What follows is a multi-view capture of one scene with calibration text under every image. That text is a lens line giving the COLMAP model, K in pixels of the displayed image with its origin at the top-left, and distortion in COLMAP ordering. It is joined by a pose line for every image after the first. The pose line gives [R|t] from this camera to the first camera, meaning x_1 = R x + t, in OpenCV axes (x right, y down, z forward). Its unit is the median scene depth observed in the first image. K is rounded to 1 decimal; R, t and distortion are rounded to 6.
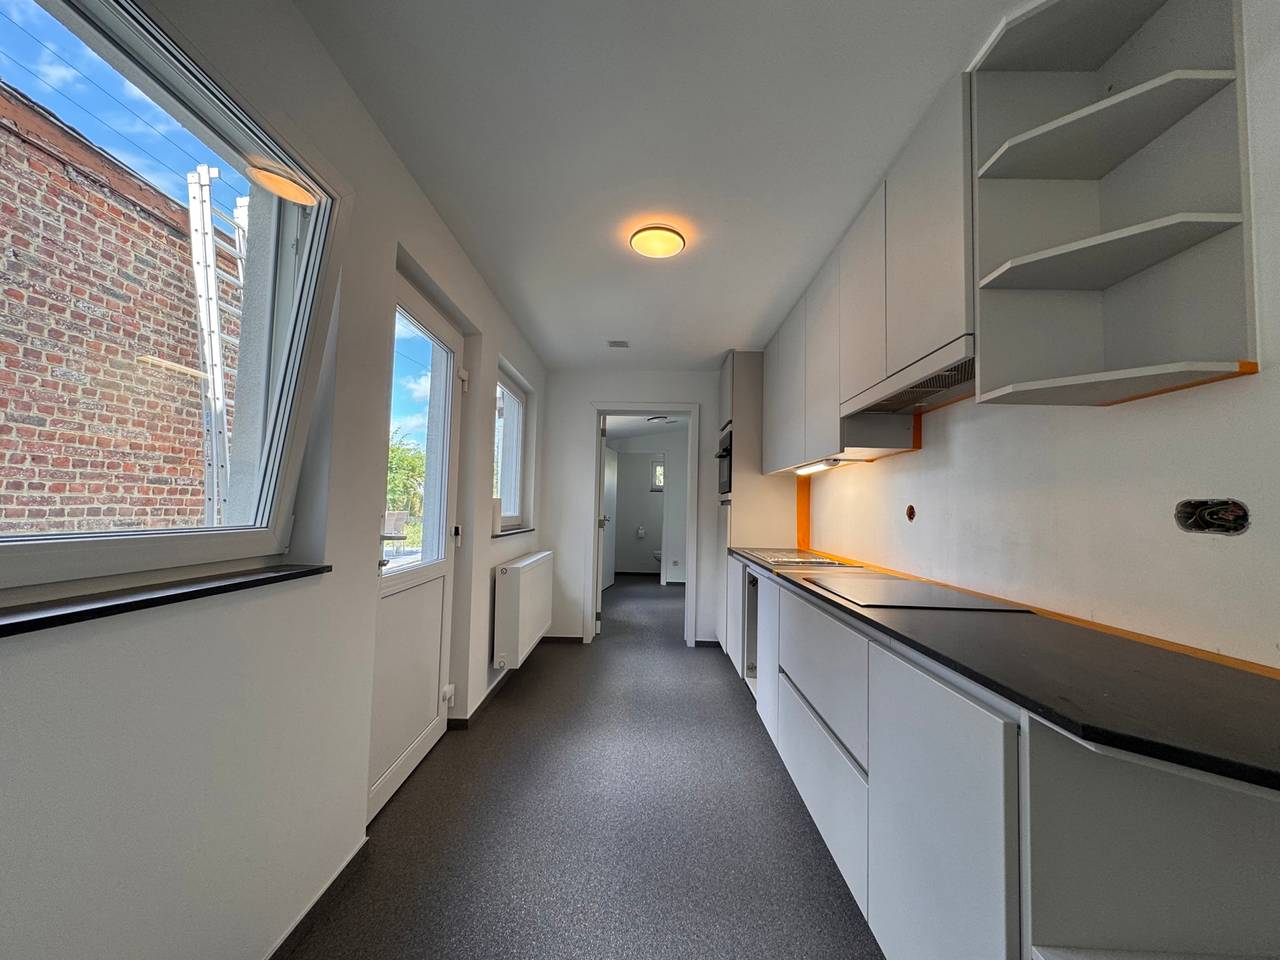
lens RADIAL K [[509.0, 0, 640.0], [0, 509.0, 480.0], [0, 0, 1]] dist [-0.001319, 0.000204]
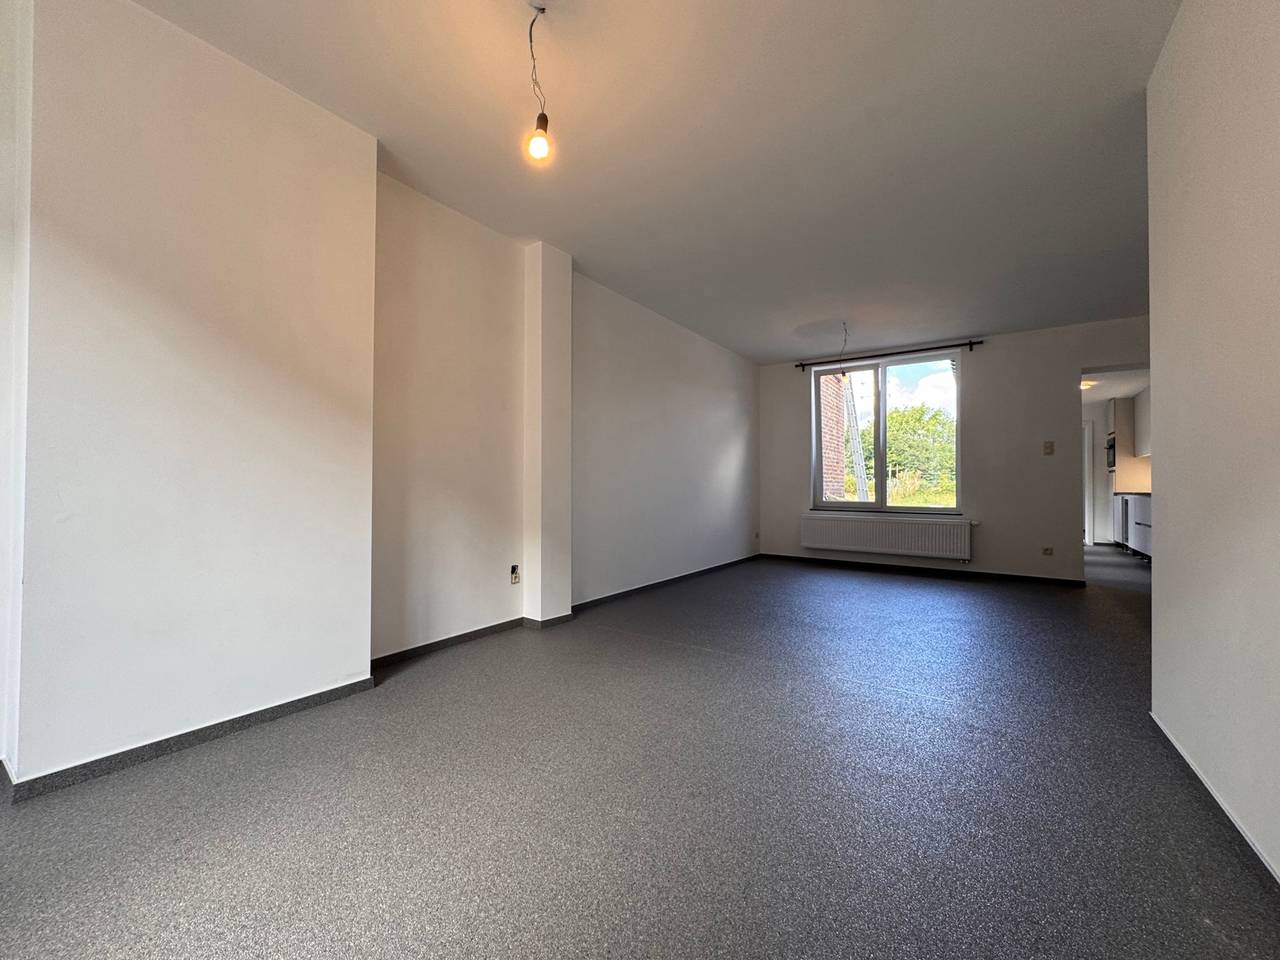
lens RADIAL K [[509.0, 0, 640.0], [0, 509.0, 480.0], [0, 0, 1]] dist [-0.001319, 0.000204]
pose [[0.832506, -0.033857, -0.552981, -0.297432], [0.071842, 0.996301, 0.047159, -0.158549], [0.549338, -0.078988, 0.831859, -1.841148]]
